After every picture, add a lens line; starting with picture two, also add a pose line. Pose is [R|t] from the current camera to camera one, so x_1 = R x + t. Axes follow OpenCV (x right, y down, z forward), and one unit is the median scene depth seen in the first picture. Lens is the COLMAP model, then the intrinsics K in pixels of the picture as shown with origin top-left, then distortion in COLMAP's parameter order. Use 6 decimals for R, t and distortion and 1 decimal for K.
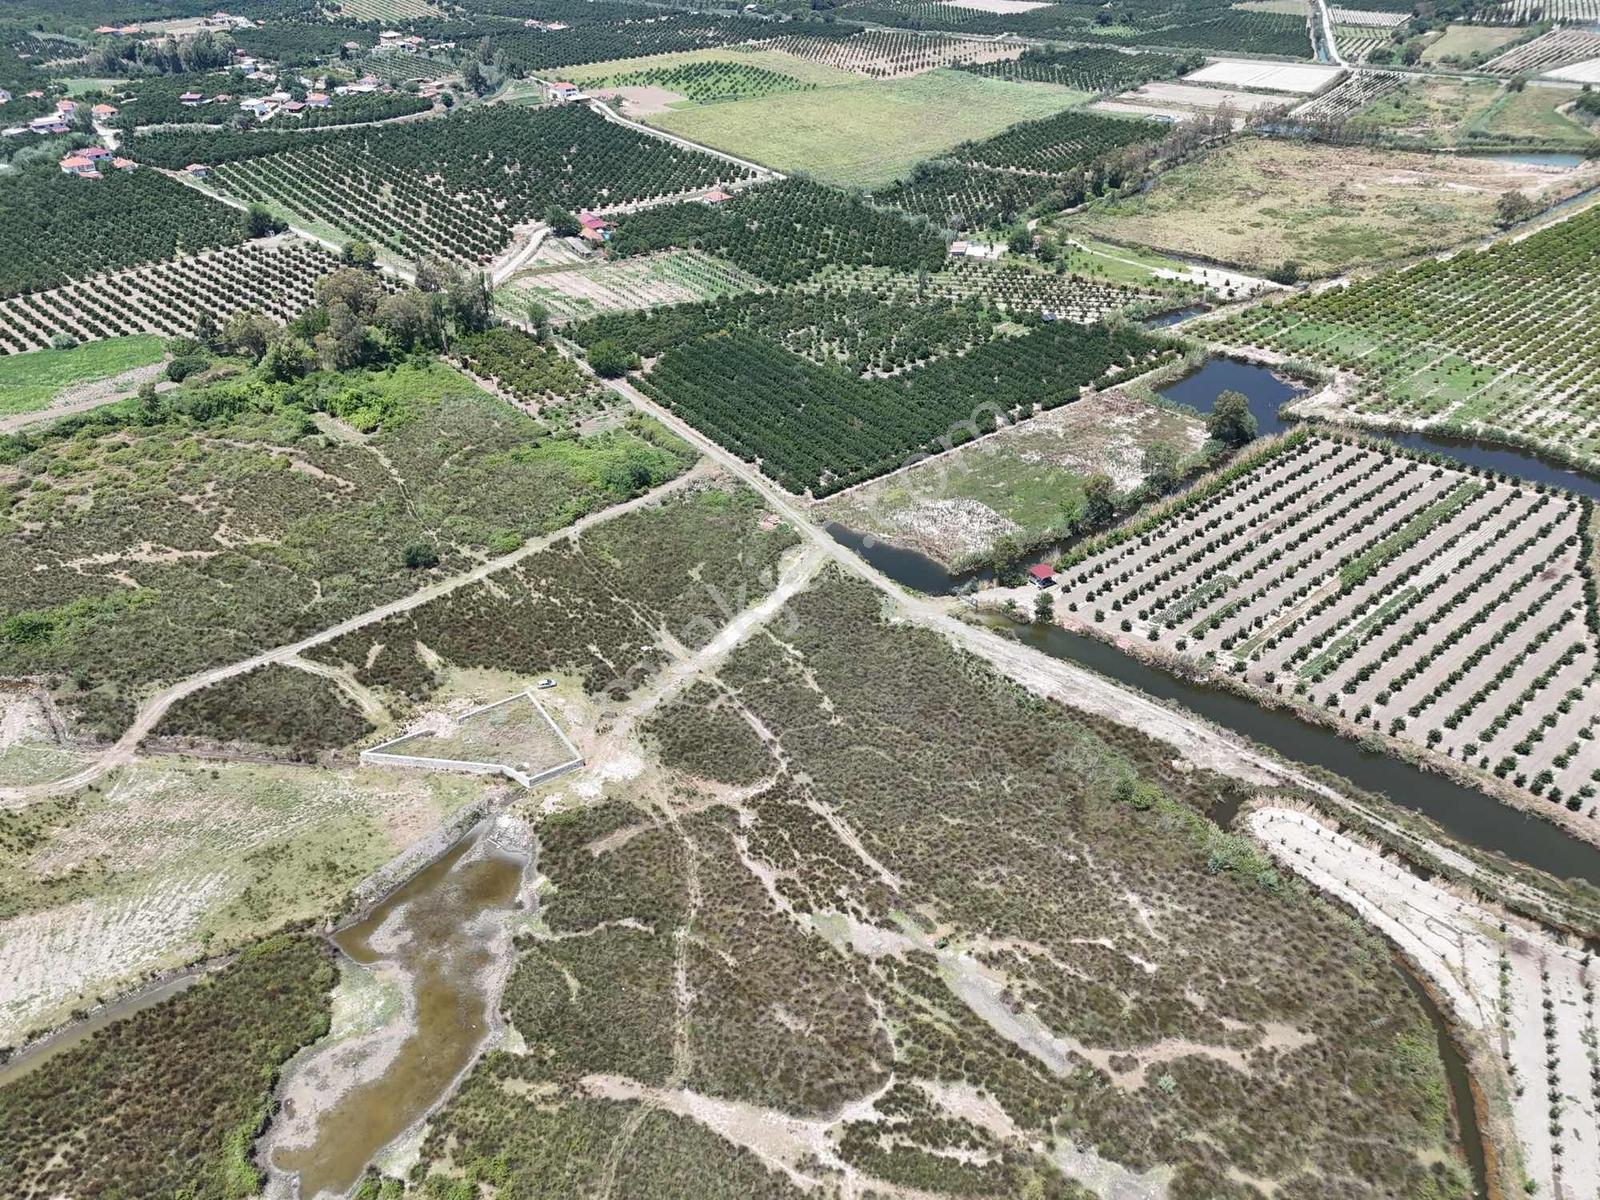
lens RADIAL K [[1181.8, 0, 796.9], [0, 1181.8, 595.5], [0, 0, 1]] dist [0.077323, -0.069377]
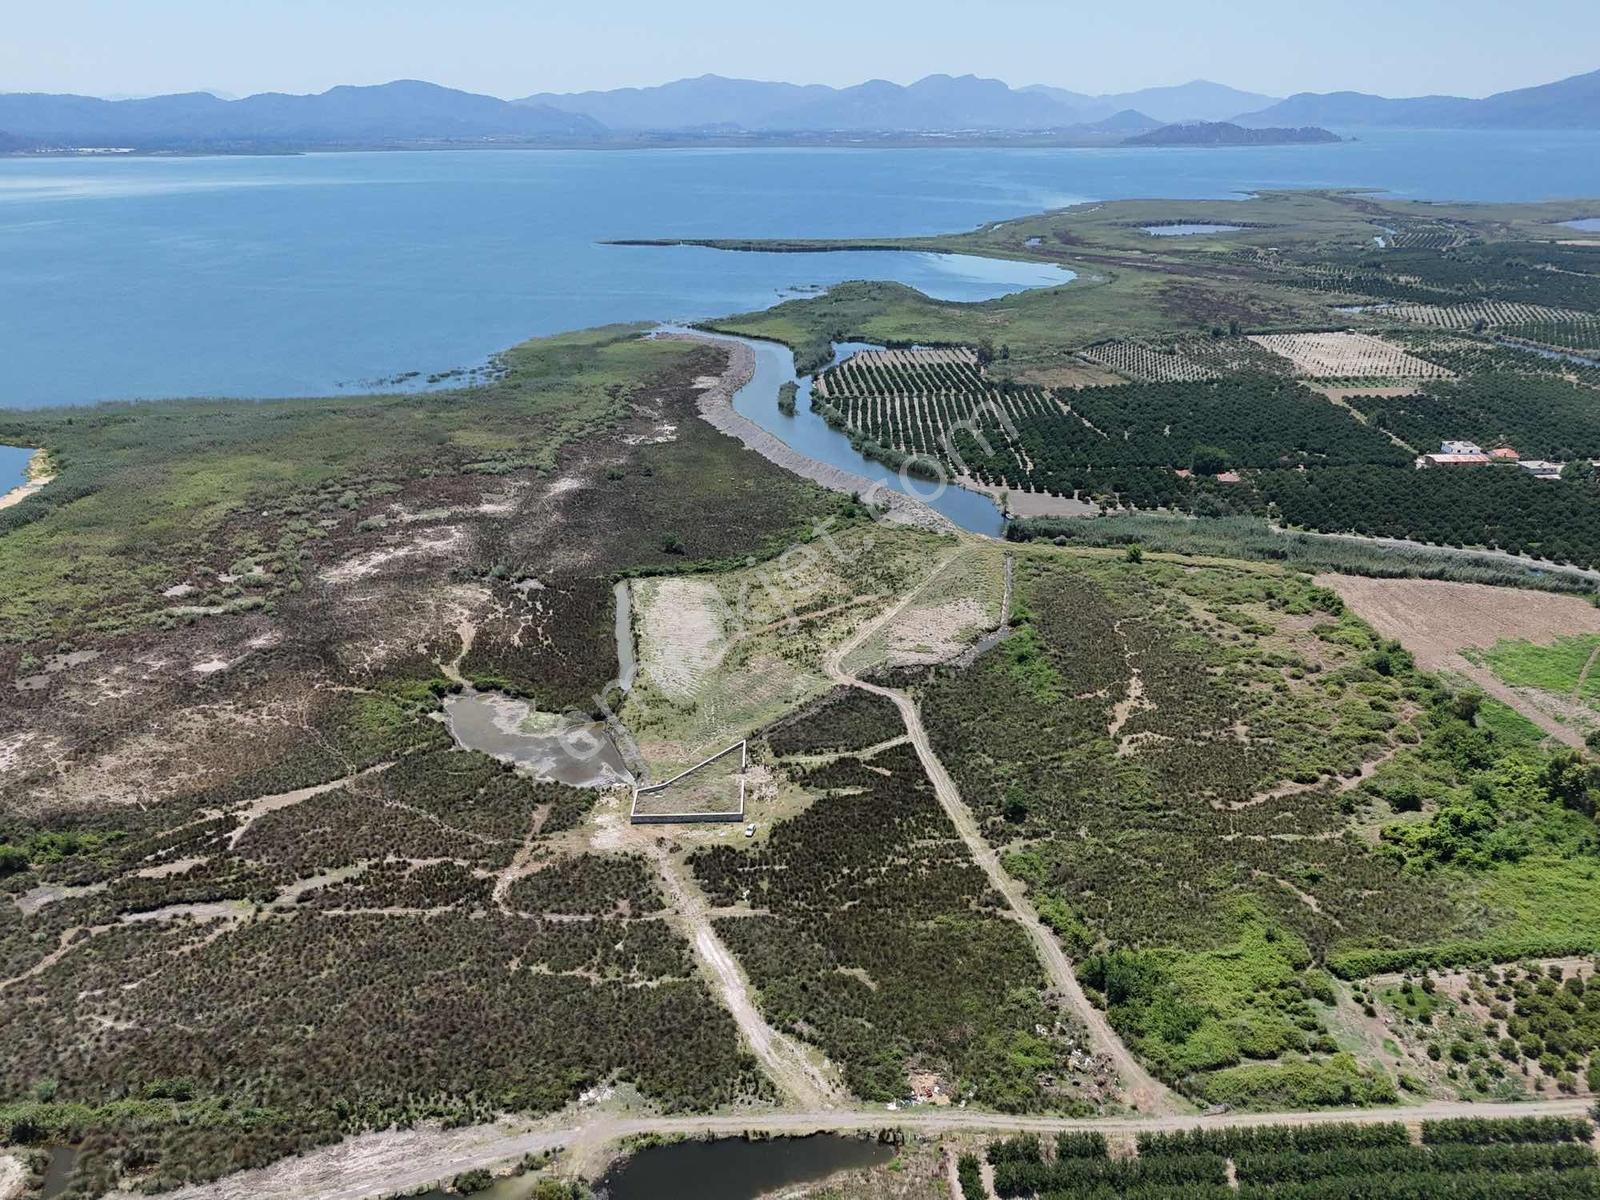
lens RADIAL K [[1181.8, 0, 796.9], [0, 1181.8, 595.5], [0, 0, 1]] dist [0.077323, -0.069377]
pose [[-0.546604, 0.319952, -0.773857, 0.537602], [-0.454938, 0.662391, 0.595206, -0.737097], [0.703033, 0.677399, -0.216507, 1.135206]]
